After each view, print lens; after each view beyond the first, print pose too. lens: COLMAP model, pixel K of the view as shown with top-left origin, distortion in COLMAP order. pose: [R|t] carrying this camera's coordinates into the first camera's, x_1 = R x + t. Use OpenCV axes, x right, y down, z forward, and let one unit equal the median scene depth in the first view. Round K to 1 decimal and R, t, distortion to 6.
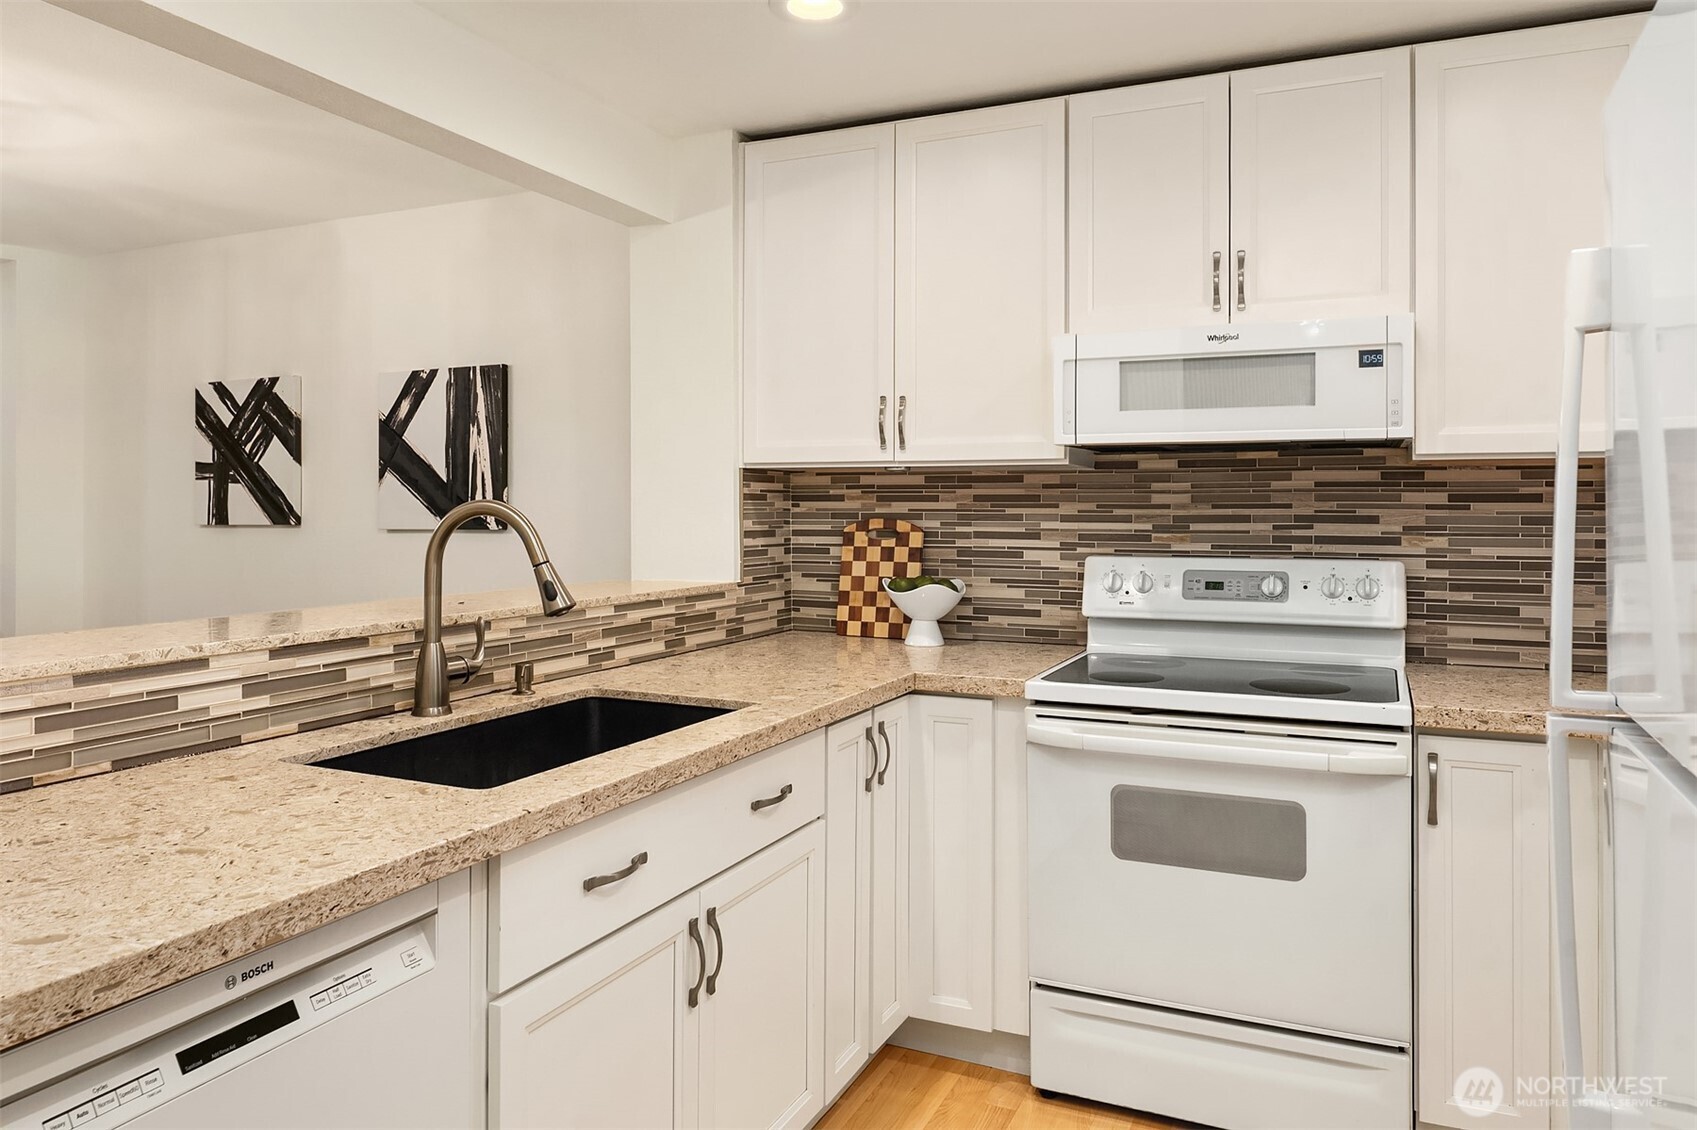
lens RADIAL K [[1115.6, 0, 868.0], [0, 1115.6, 500.7], [0, 0, 1]] dist [-0.004060, -0.001302]
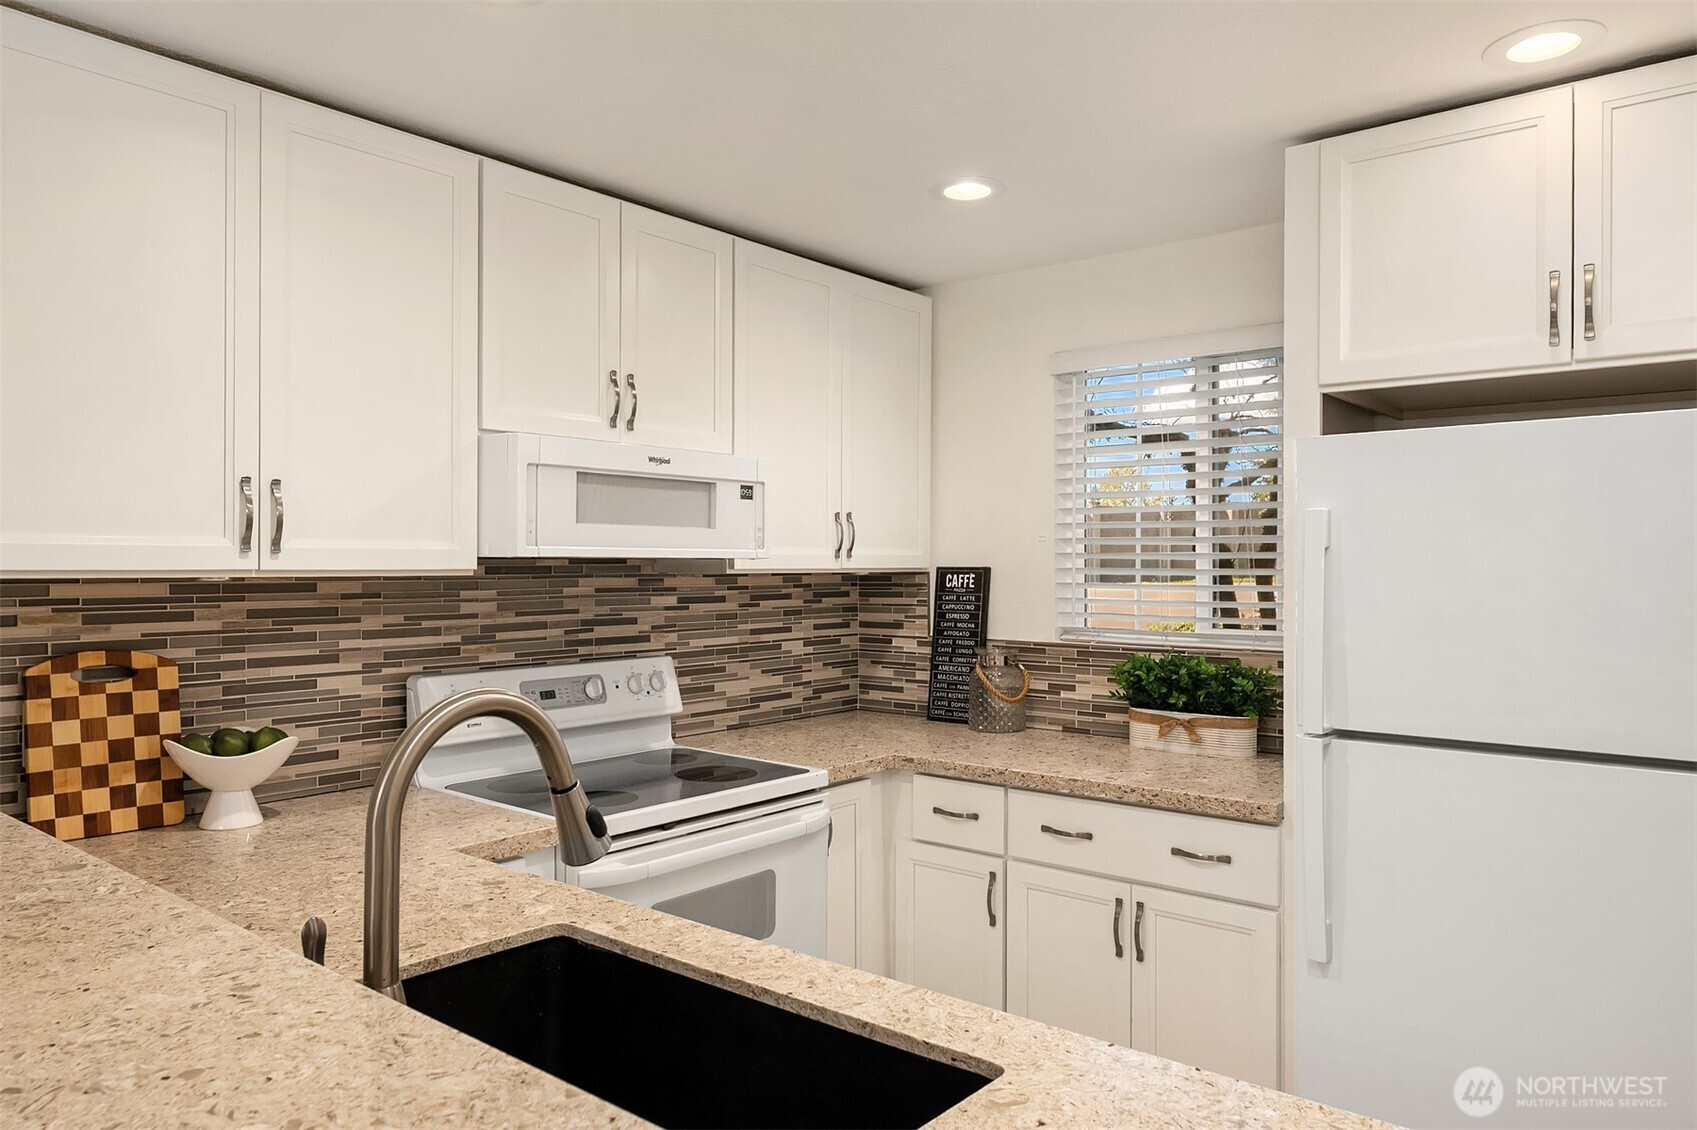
lens RADIAL K [[1129.1, 0, 848.5], [0, 1129.1, 565.0], [0, 0, 1]] dist [-0.001917, -0.003570]
pose [[0.274288, -0.003562, 0.961641, -0.512154], [-0.006172, 0.999966, 0.005464, -0.041132], [-0.961628, -0.007434, 0.274257, 0.408738]]
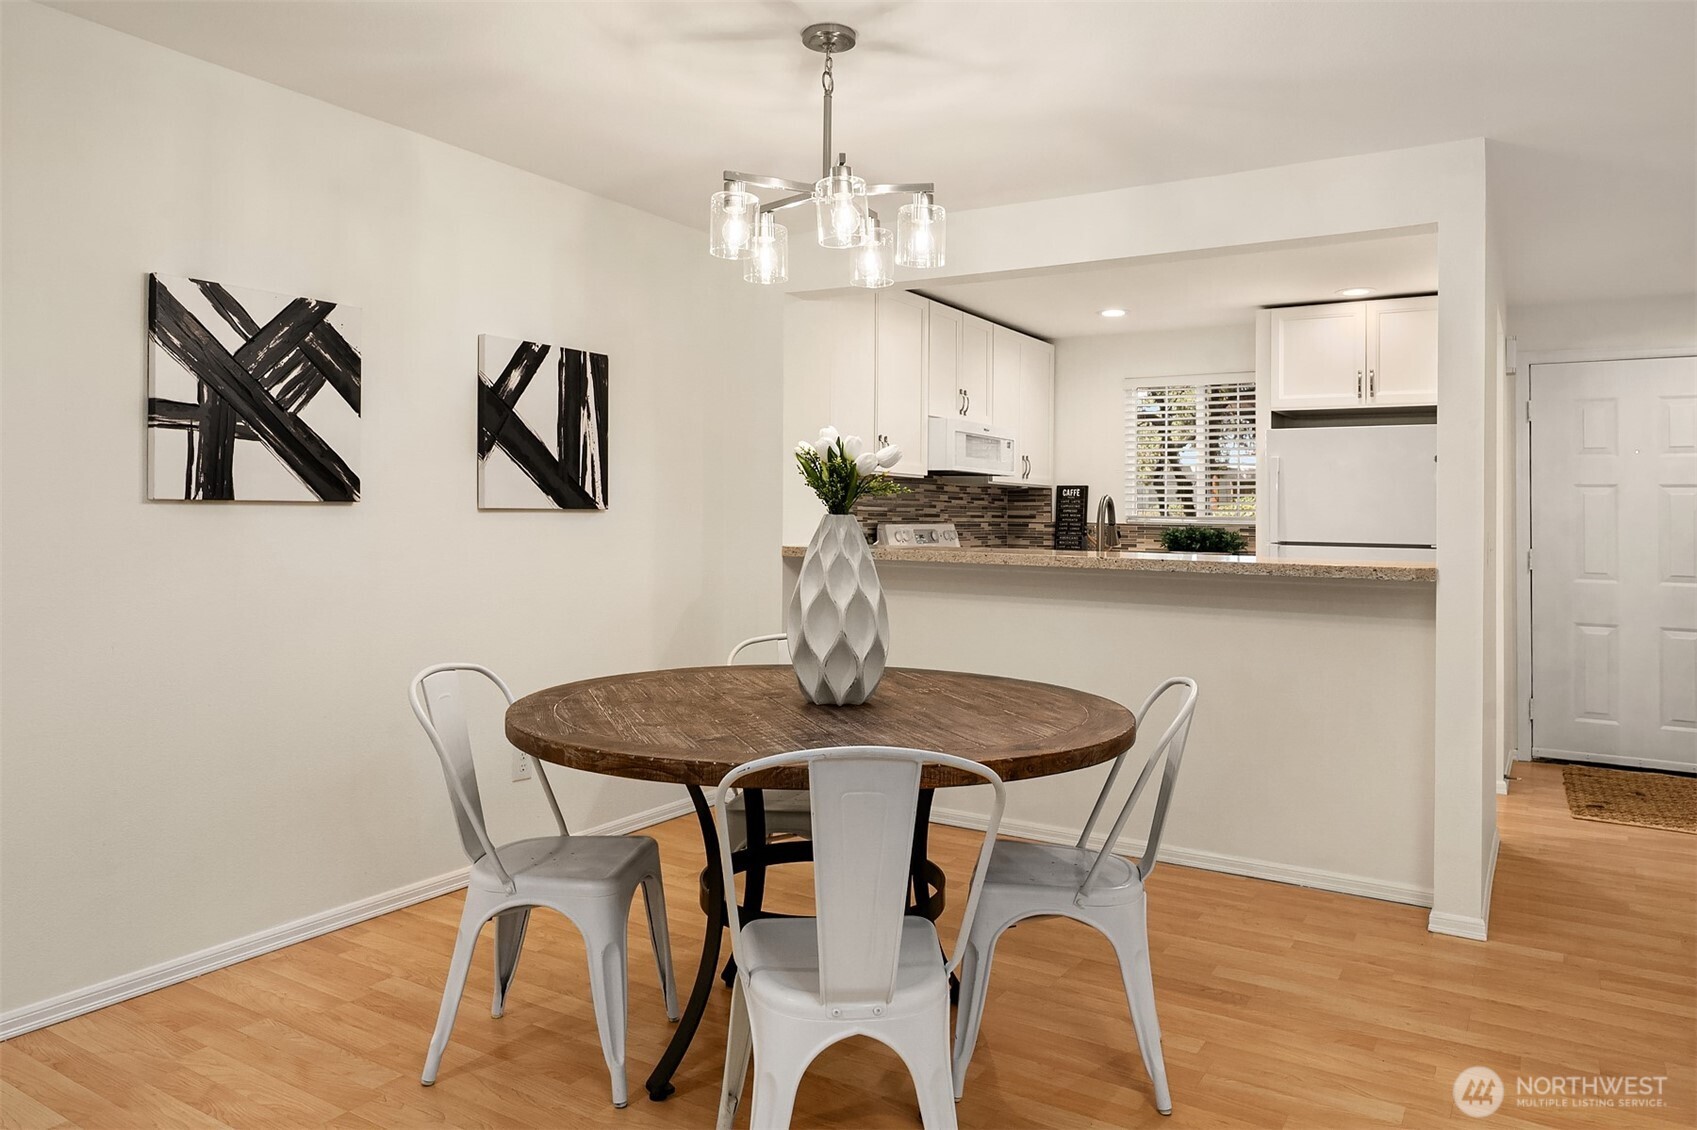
lens RADIAL K [[1090.1, 0, 842.0], [0, 1090.1, 465.2], [0, 0, 1]] dist [-0.000275, -0.000047]
pose [[0.159422, 0.044674, 0.986199, -1.563128], [-0.023420, 0.998866, -0.041462, 0.025757], [-0.986933, -0.016487, 0.160287, 0.716070]]
